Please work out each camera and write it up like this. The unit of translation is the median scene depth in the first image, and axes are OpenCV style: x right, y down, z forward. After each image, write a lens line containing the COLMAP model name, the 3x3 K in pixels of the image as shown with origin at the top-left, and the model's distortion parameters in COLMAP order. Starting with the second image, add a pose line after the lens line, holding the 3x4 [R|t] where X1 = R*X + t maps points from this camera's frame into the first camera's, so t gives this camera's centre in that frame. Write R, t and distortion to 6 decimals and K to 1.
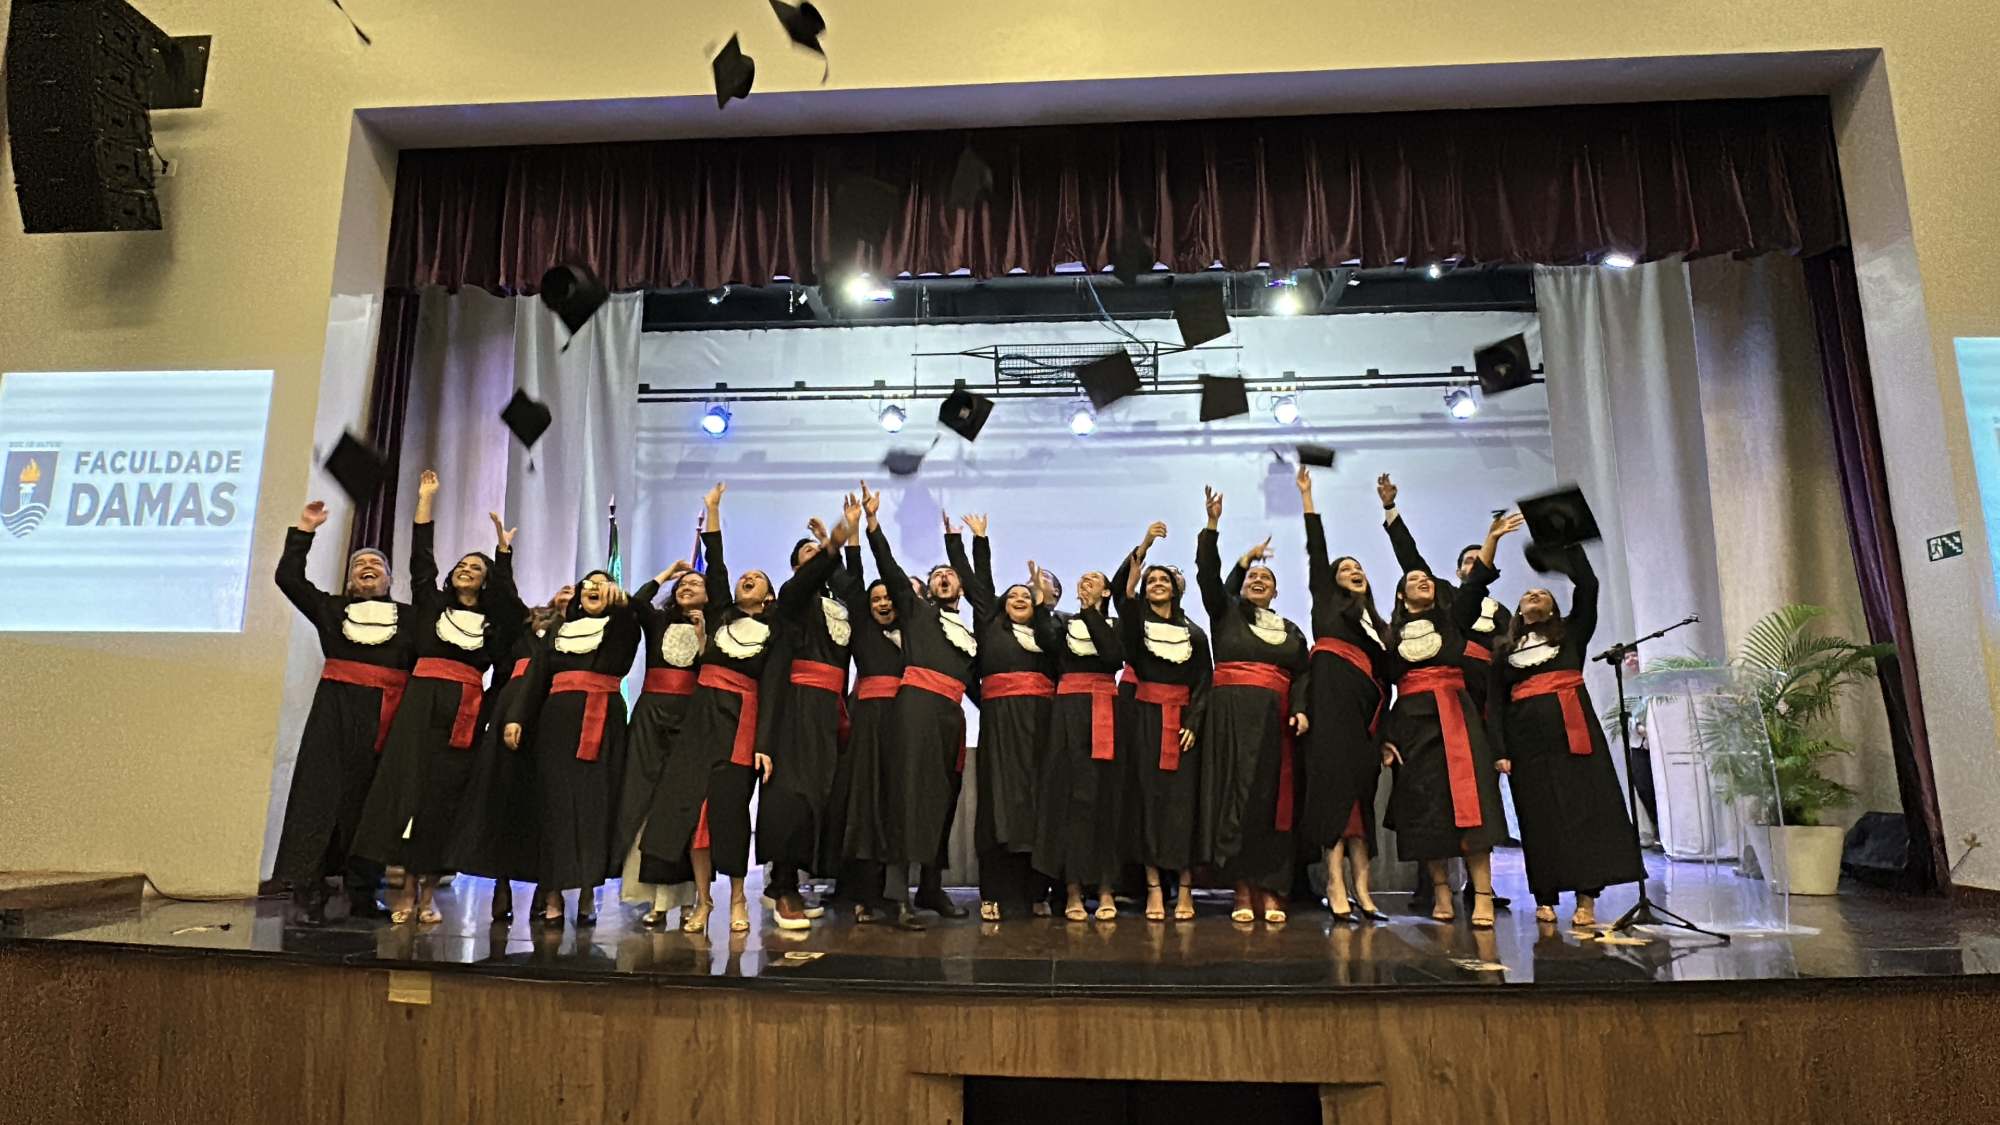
lens RADIAL K [[1097.9, 0, 995.4], [0, 1097.9, 560.4], [0, 0, 1]] dist [0.002301, -0.004652]
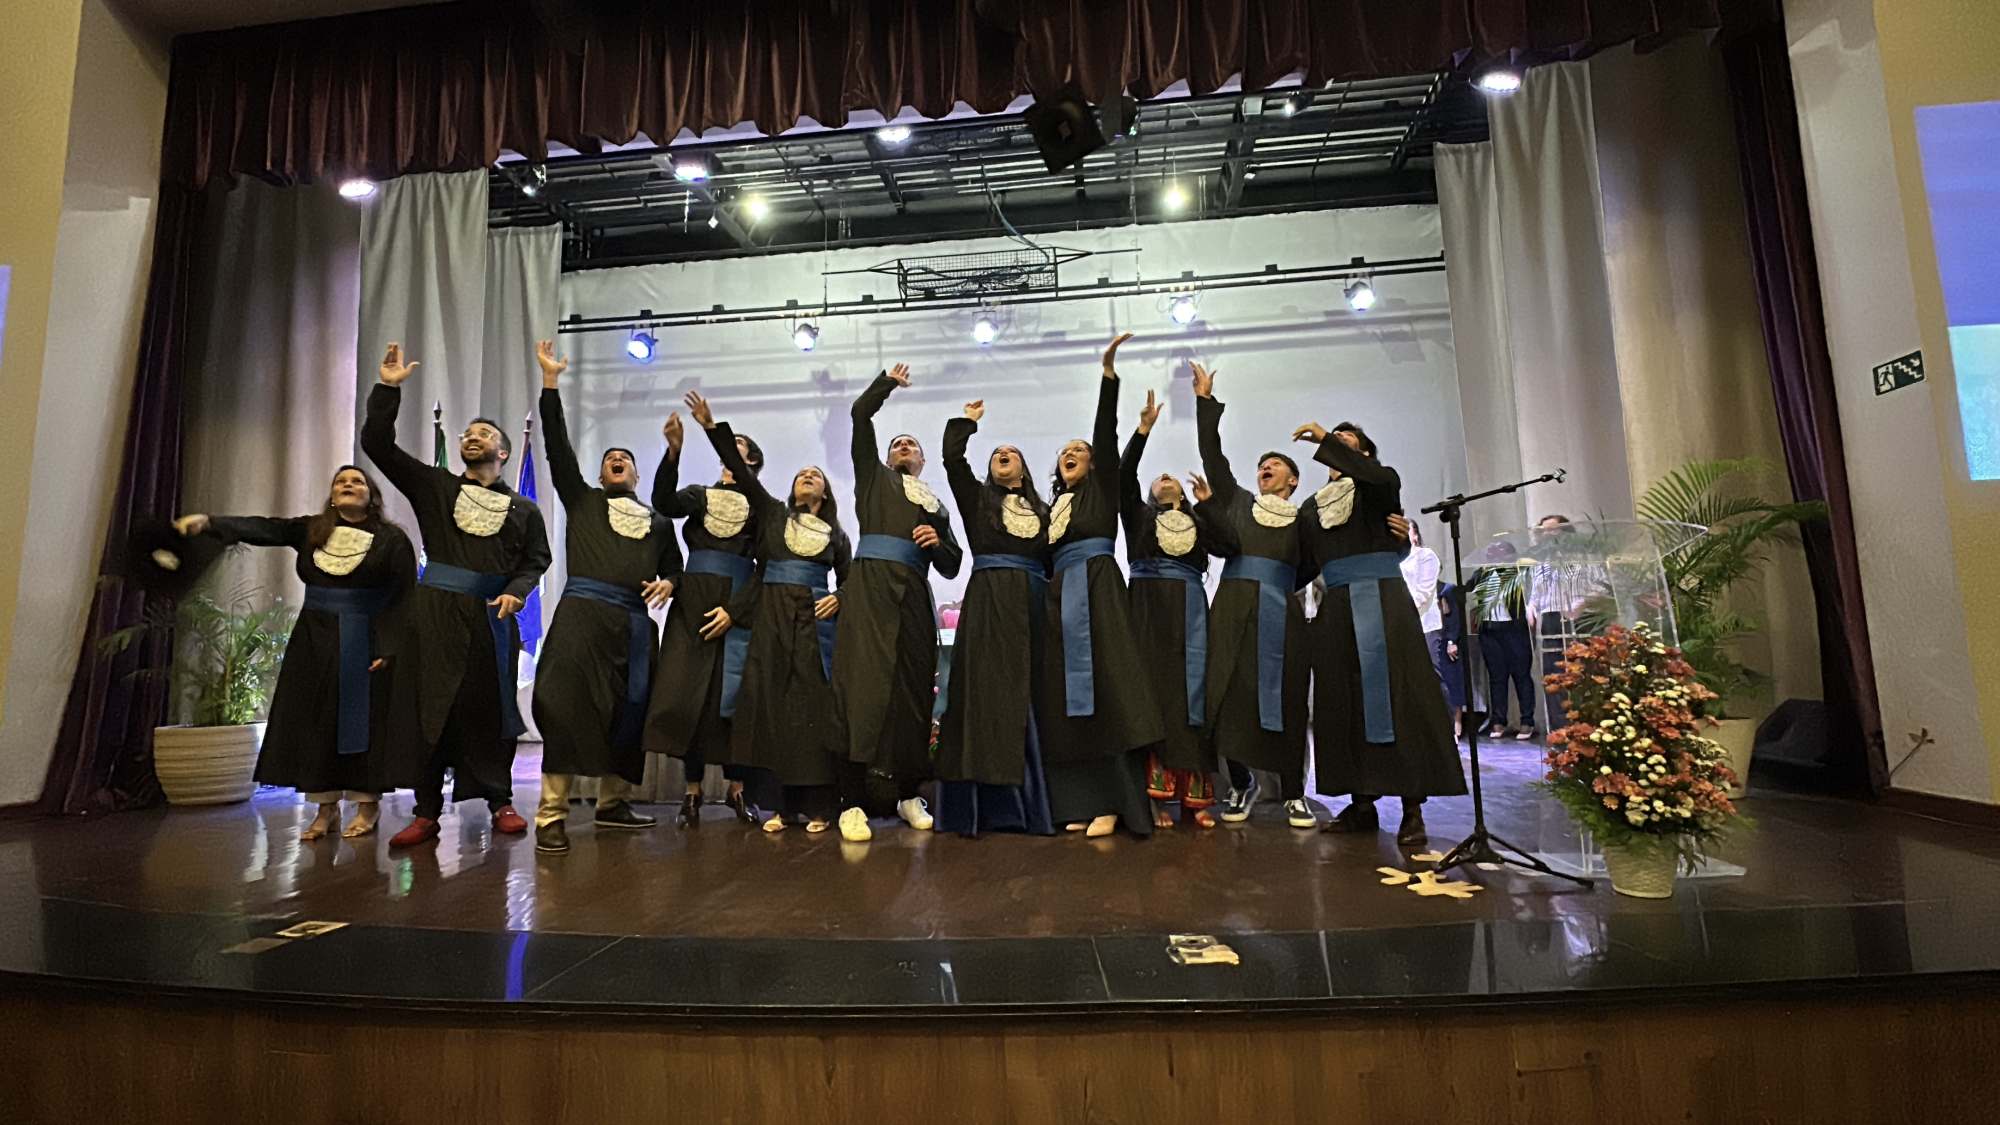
lens RADIAL K [[878.6, 0, 997.0], [0, 878.6, 558.5], [0, 0, 1]] dist [-0.002765, 0.000666]
pose [[0.998084, -0.027567, -0.055397, 0.132256], [0.031212, 0.997328, 0.066057, 0.031665], [0.053428, -0.067660, 0.996277, 0.173953]]
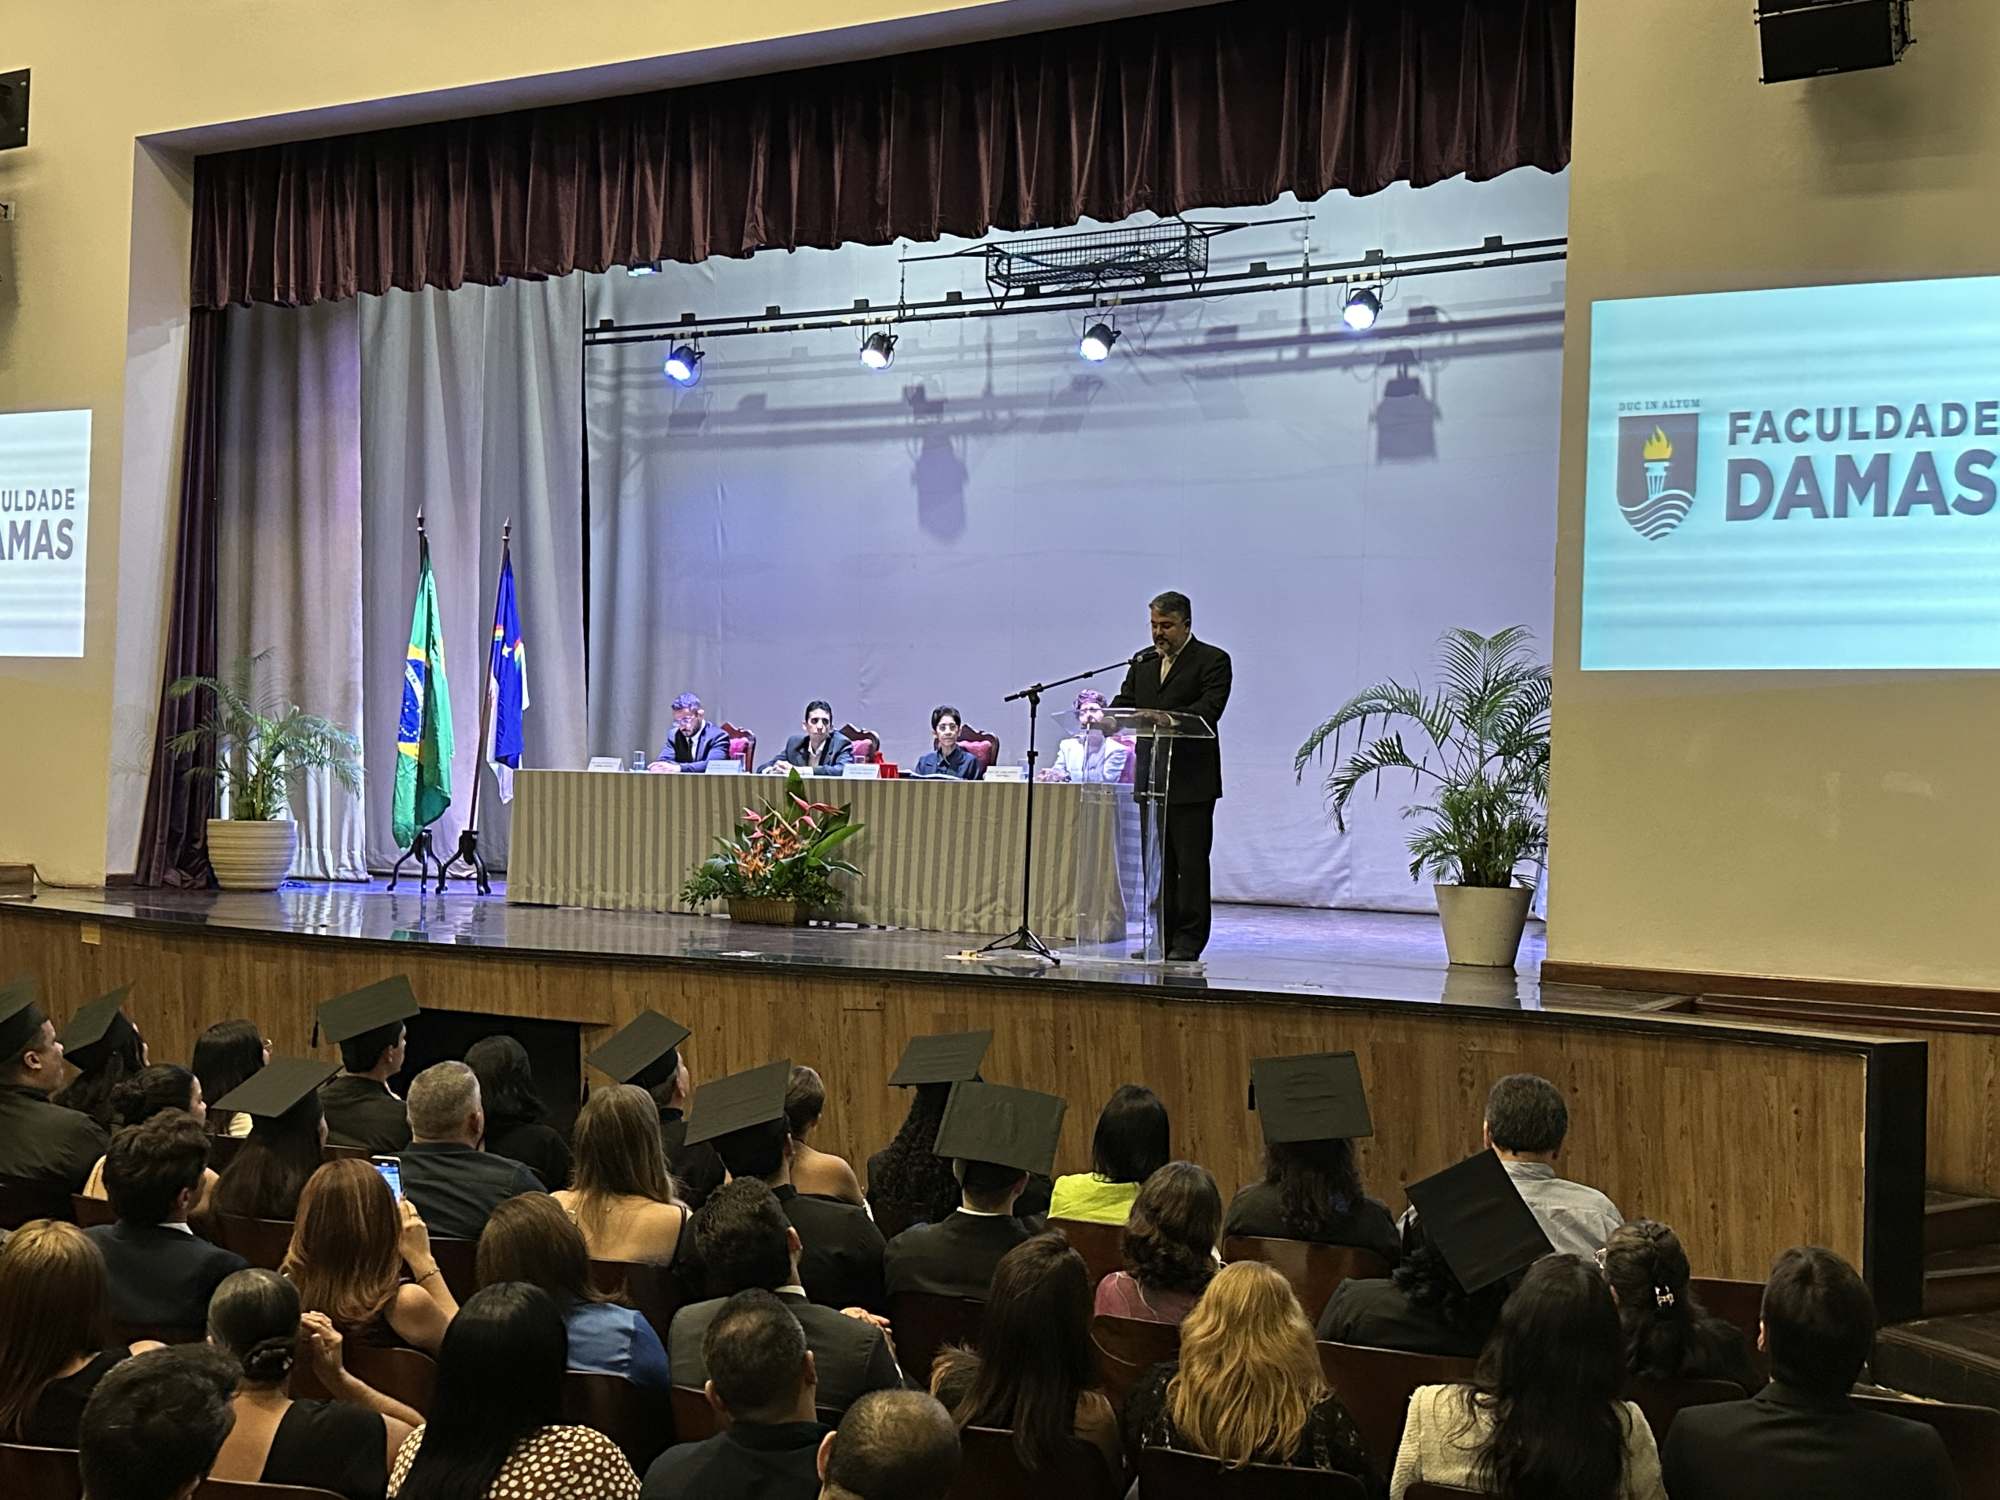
lens RADIAL K [[2217.3, 0, 987.2], [0, 2217.3, 764.2], [0, 0, 1]] dist [0.104327, 0.000000]
pose [[0.908302, 0.020866, -0.417794, 0.644125], [0.043947, 0.988468, 0.144911, -0.069169], [0.416000, -0.149984, 0.896911, -0.400031]]
